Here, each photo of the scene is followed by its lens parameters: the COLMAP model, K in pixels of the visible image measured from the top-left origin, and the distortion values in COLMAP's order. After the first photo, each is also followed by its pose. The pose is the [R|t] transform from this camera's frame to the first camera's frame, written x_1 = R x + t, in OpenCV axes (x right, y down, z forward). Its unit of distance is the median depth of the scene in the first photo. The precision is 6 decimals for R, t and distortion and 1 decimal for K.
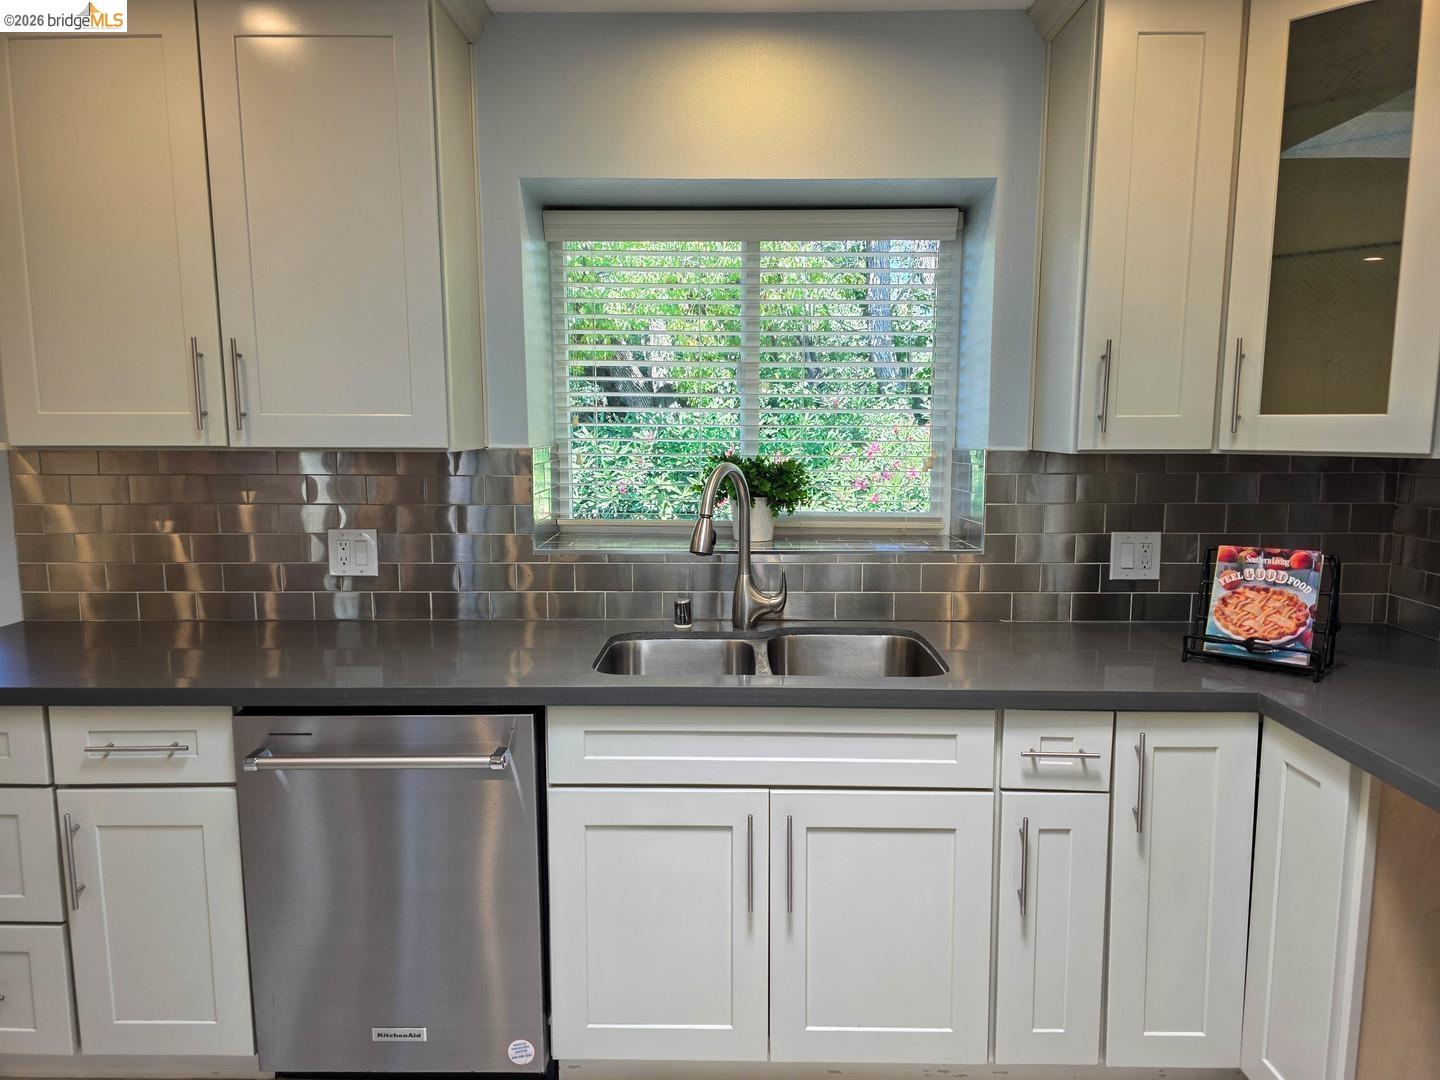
lens RADIAL K [[951.9, 0, 718.3], [0, 951.9, 540.0], [0, 0, 1]] dist [0.001187, -0.005378]
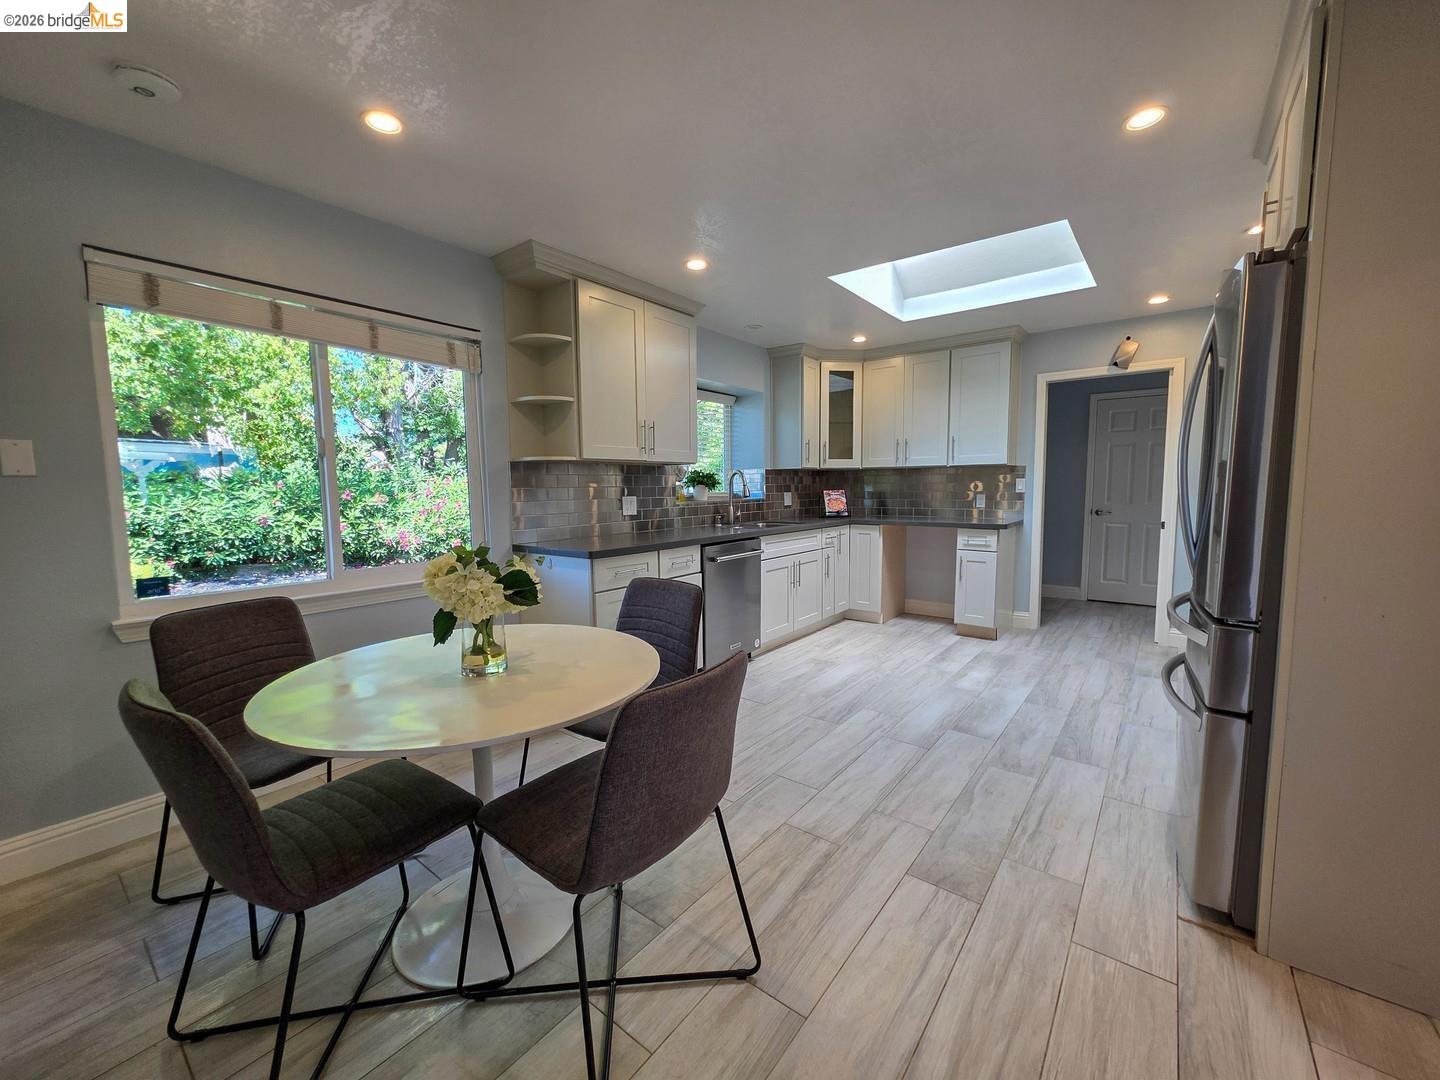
lens RADIAL K [[577.2, 0, 723.9], [0, 577.2, 536.5], [0, 0, 1]] dist [-0.000215, 0.000312]
pose [[0.600600, -0.078192, 0.795717, -1.766647], [0.104984, 0.994302, 0.018465, 0.112023], [-0.792627, 0.072447, 0.605387, -0.163912]]
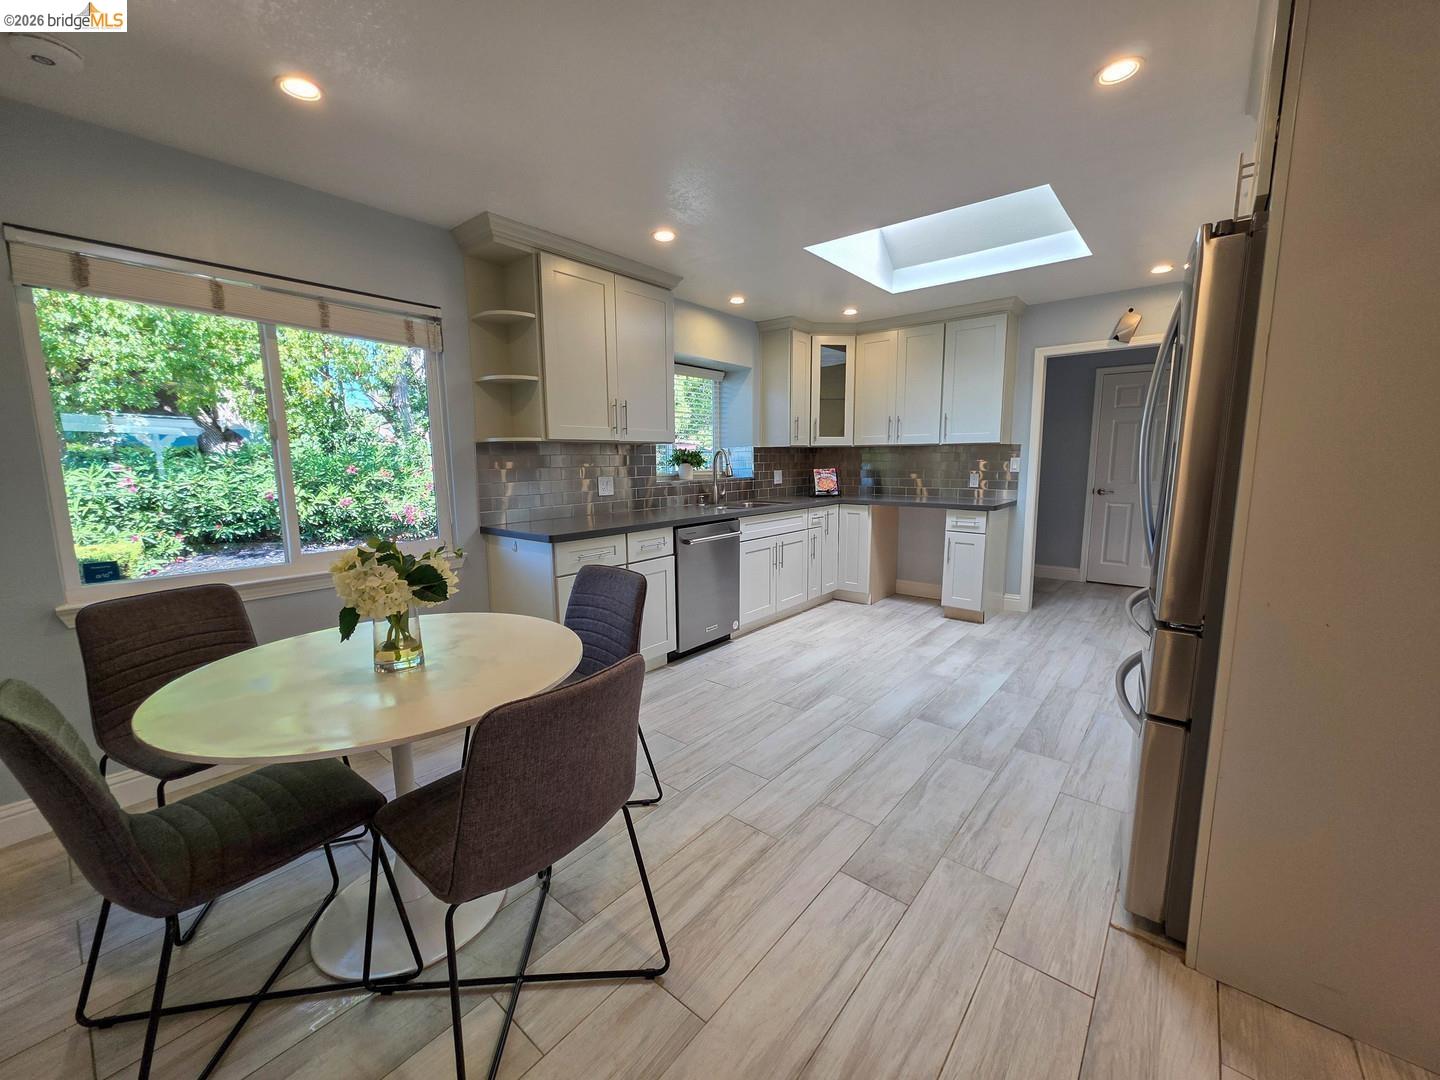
lens RADIAL K [[577.2, 0, 718.7], [0, 577.2, 537.9], [0, 0, 1]] dist [-0.000215, 0.000312]
pose [[0.623126, -0.112433, 0.773998, -1.681575], [0.100876, 0.992901, 0.063019, 0.100967], [-0.775589, 0.038809, 0.630044, -0.228087]]
